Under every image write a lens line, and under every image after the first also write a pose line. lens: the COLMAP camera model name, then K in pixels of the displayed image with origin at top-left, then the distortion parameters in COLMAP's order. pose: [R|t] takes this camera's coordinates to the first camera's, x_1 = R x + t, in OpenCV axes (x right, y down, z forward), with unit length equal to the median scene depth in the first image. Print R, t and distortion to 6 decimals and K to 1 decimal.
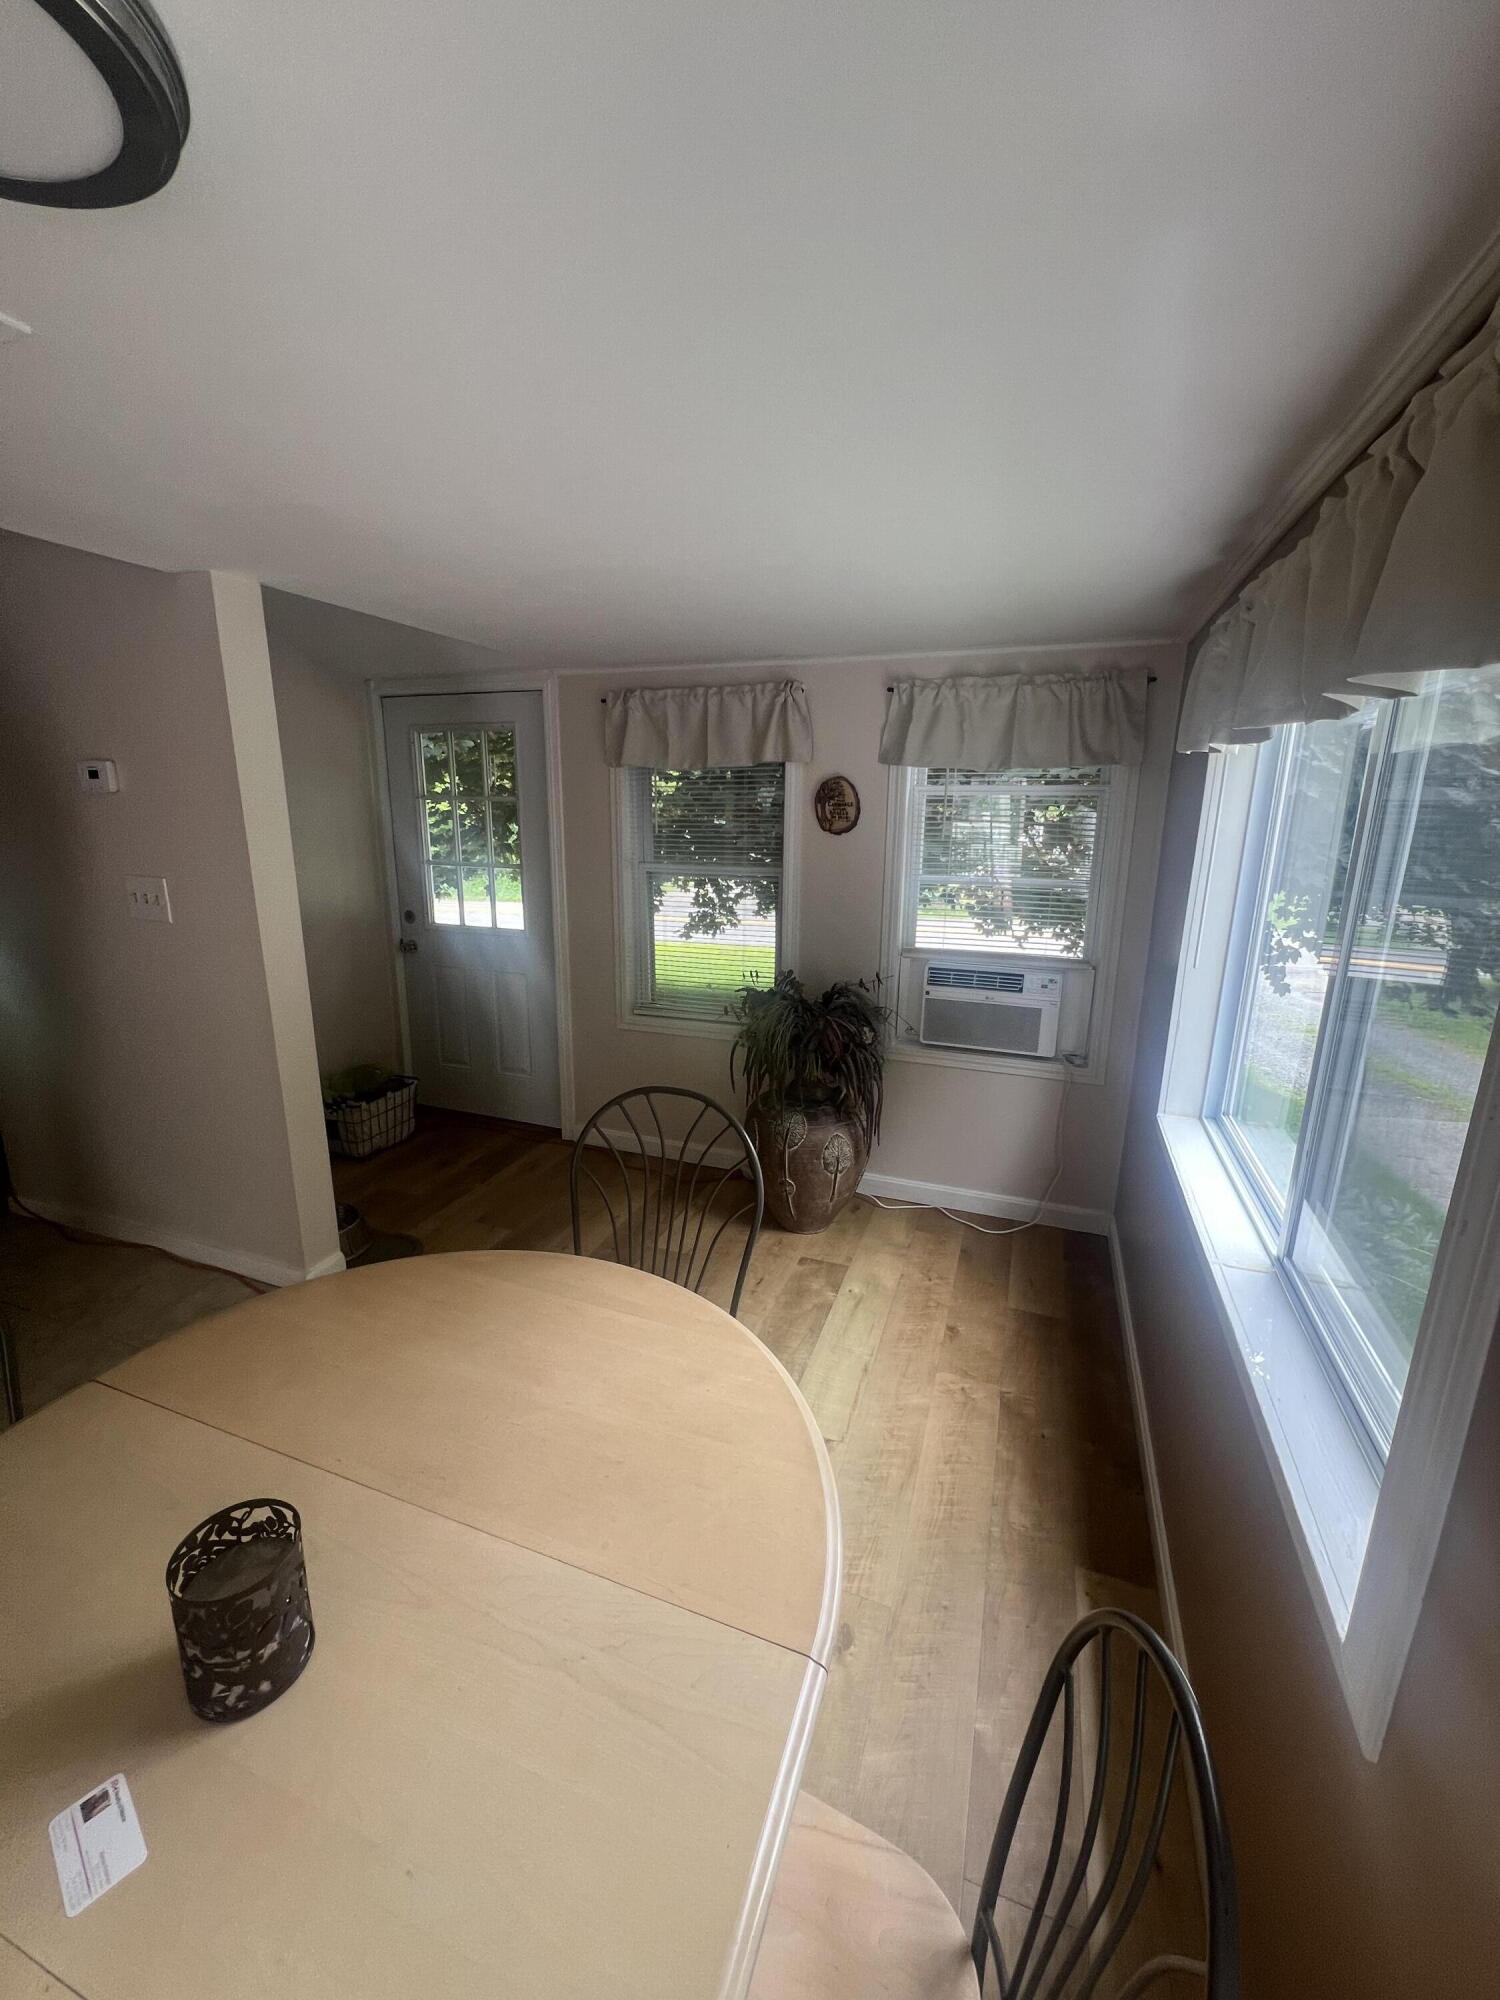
lens RADIAL K [[797.0, 0, 744.0], [0, 797.0, 992.2], [0, 0, 1]] dist [-0.001239, -0.000472]
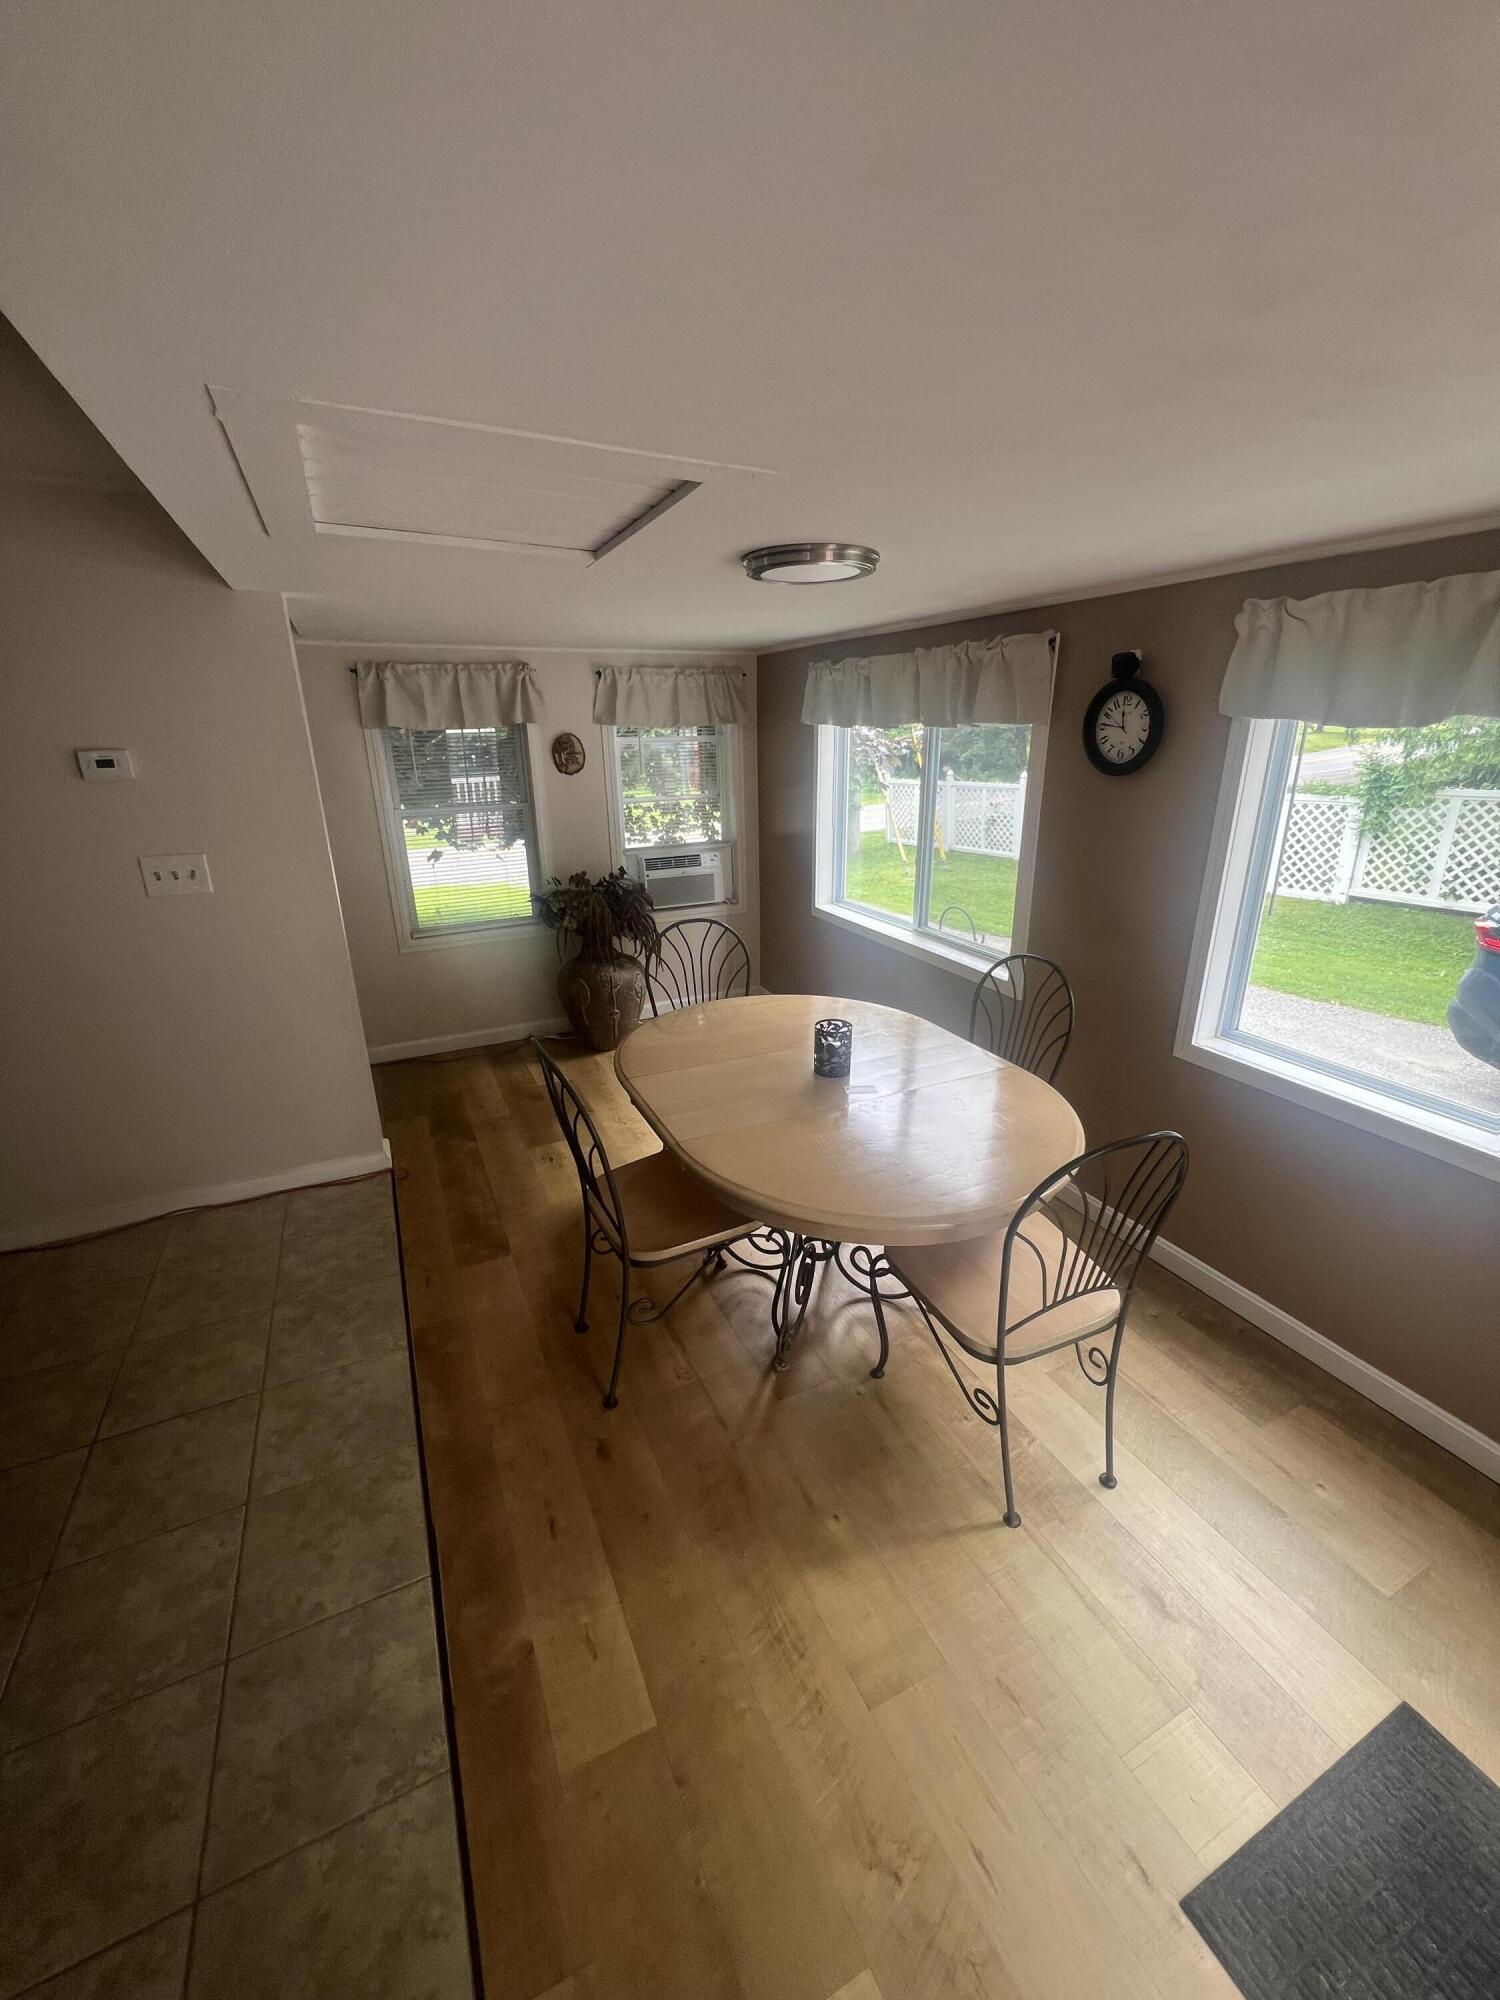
lens RADIAL K [[797.0, 0, 747.6], [0, 797.0, 989.8], [0, 0, 1]] dist [-0.001239, -0.000472]
pose [[0.703229, -0.243955, 0.667799, -0.716729], [0.183629, 0.969740, 0.160887, 0.002310], [-0.686841, 0.009486, 0.726746, -0.246681]]
